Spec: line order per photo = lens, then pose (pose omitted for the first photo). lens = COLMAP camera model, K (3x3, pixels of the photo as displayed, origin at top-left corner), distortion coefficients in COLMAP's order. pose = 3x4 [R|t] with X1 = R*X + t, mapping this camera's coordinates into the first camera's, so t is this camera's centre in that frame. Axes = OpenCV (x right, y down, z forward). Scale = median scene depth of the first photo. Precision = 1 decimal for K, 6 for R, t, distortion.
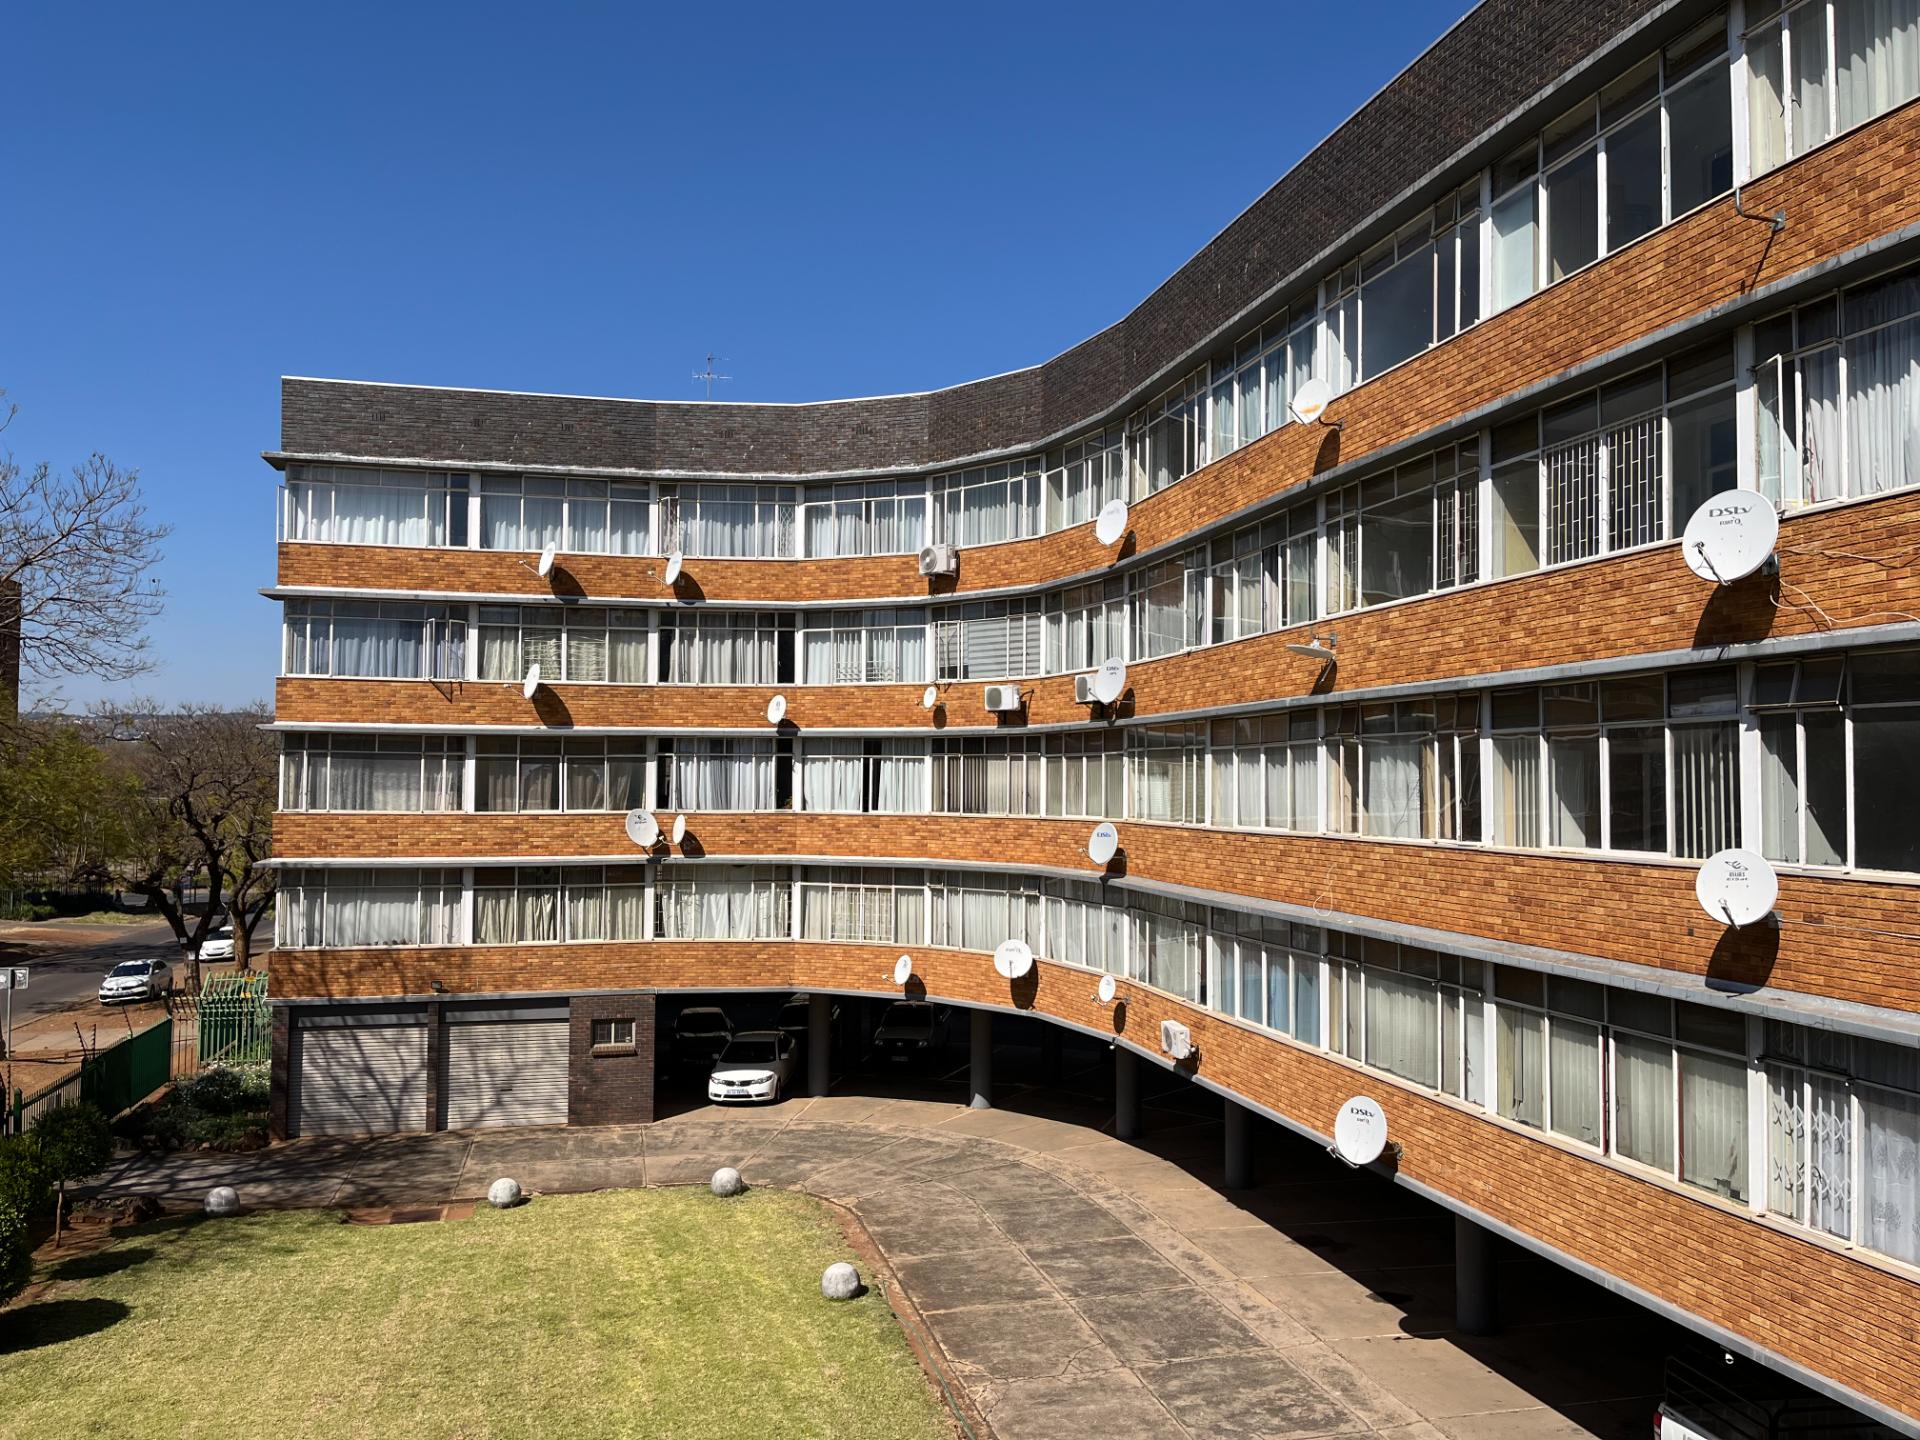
lens RADIAL K [[1450.6, 0, 944.0], [0, 1450.6, 725.1], [0, 0, 1]] dist [0.056960, -0.067059]
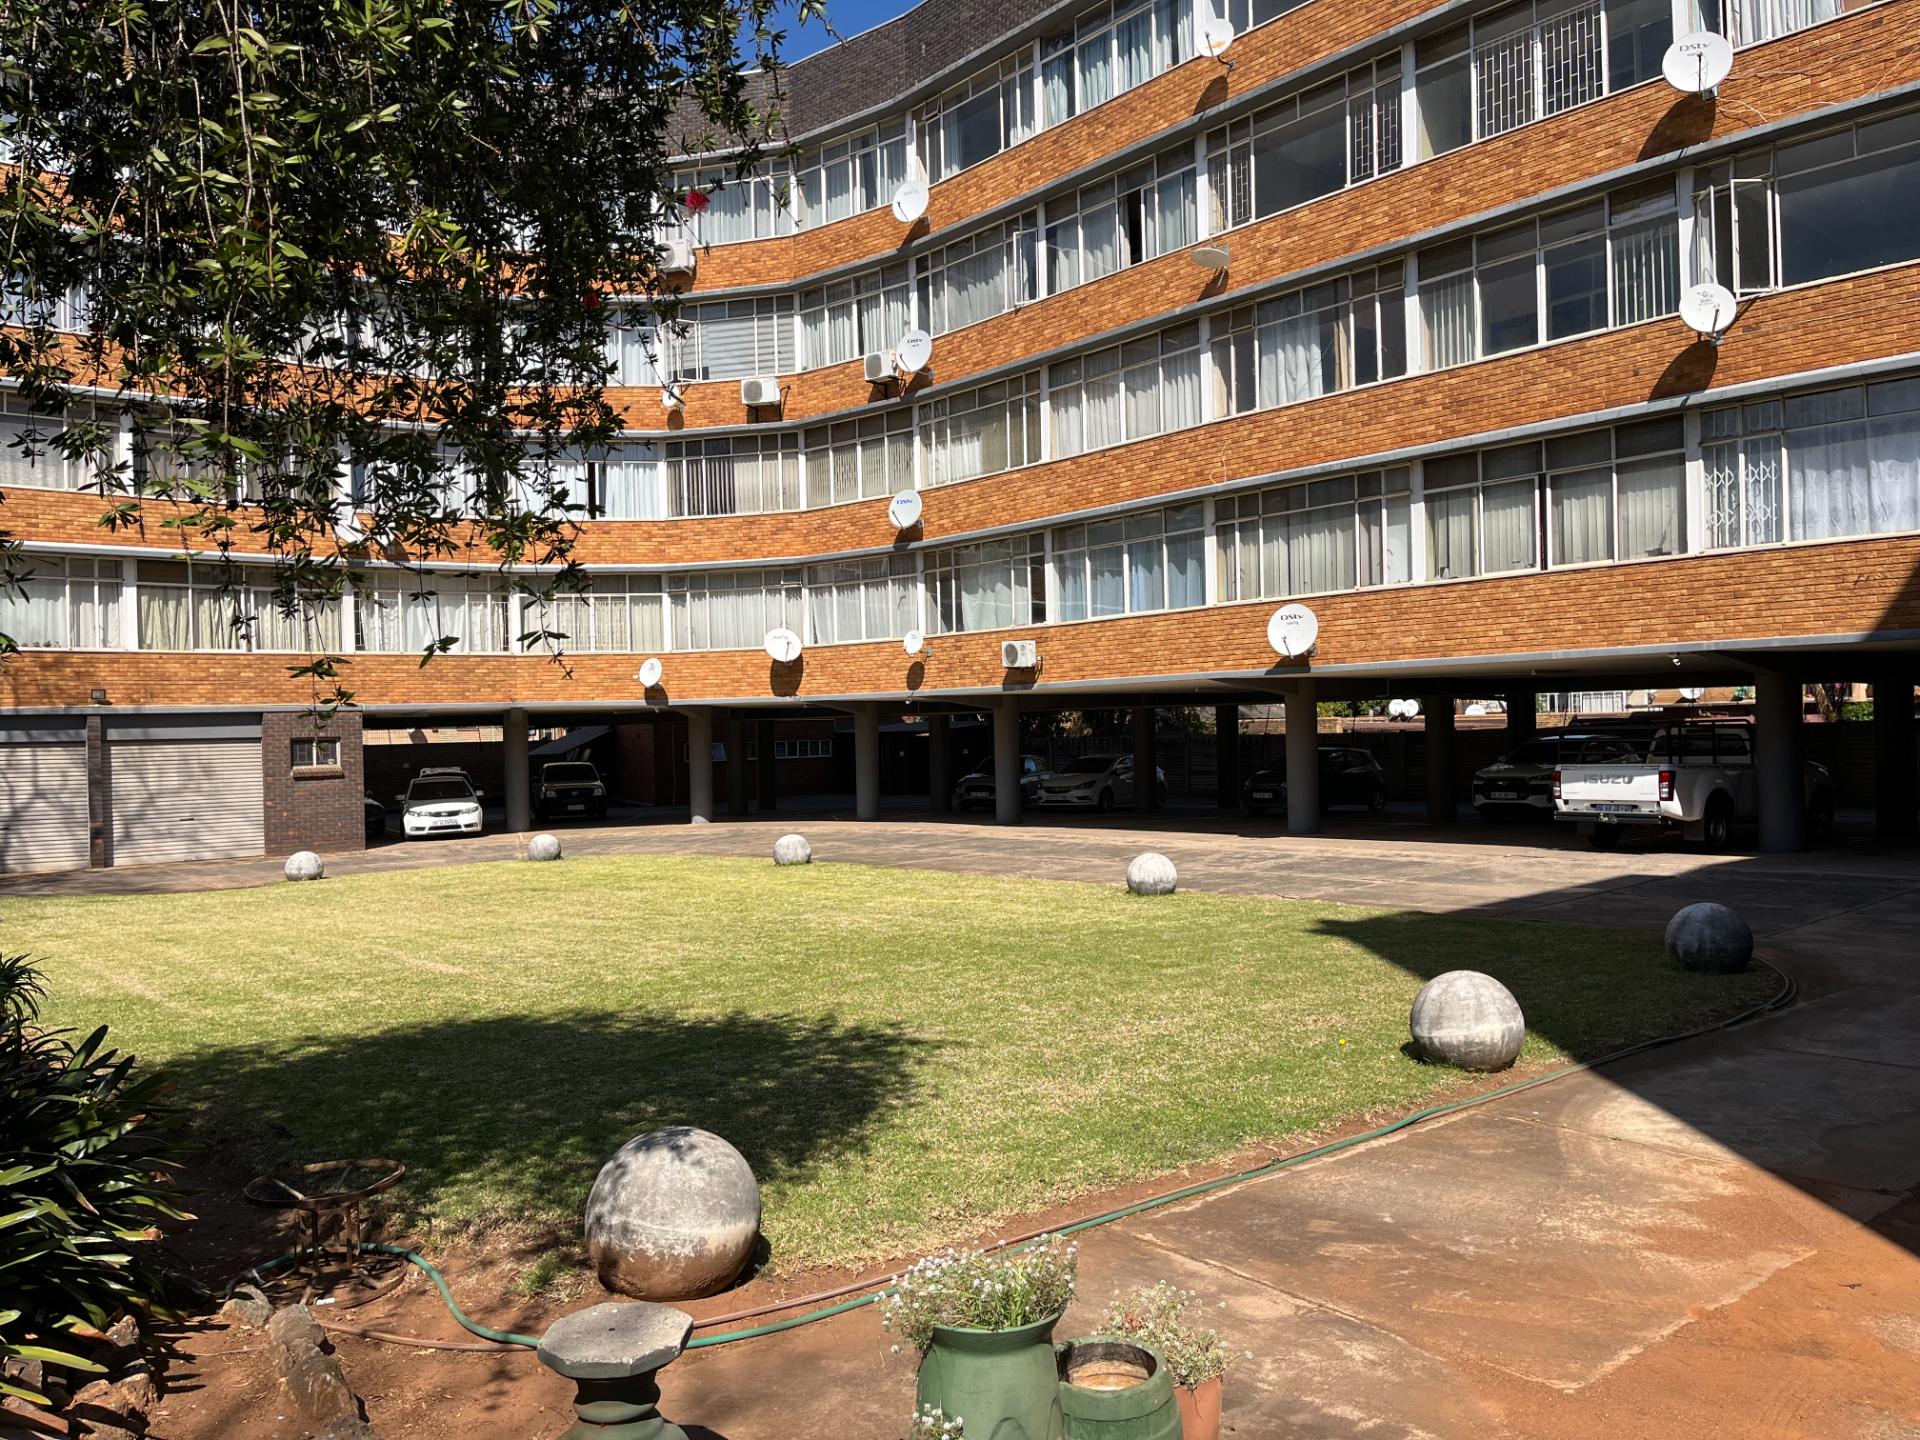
lens RADIAL K [[1450.6, 0, 966.5], [0, 1450.6, 727.4], [0, 0, 1]] dist [0.056960, -0.067059]
pose [[0.891103, -0.026307, 0.453038, -0.297994], [0.011545, 0.999309, 0.035319, 0.180704], [-0.453654, -0.026242, 0.890791, 0.018806]]
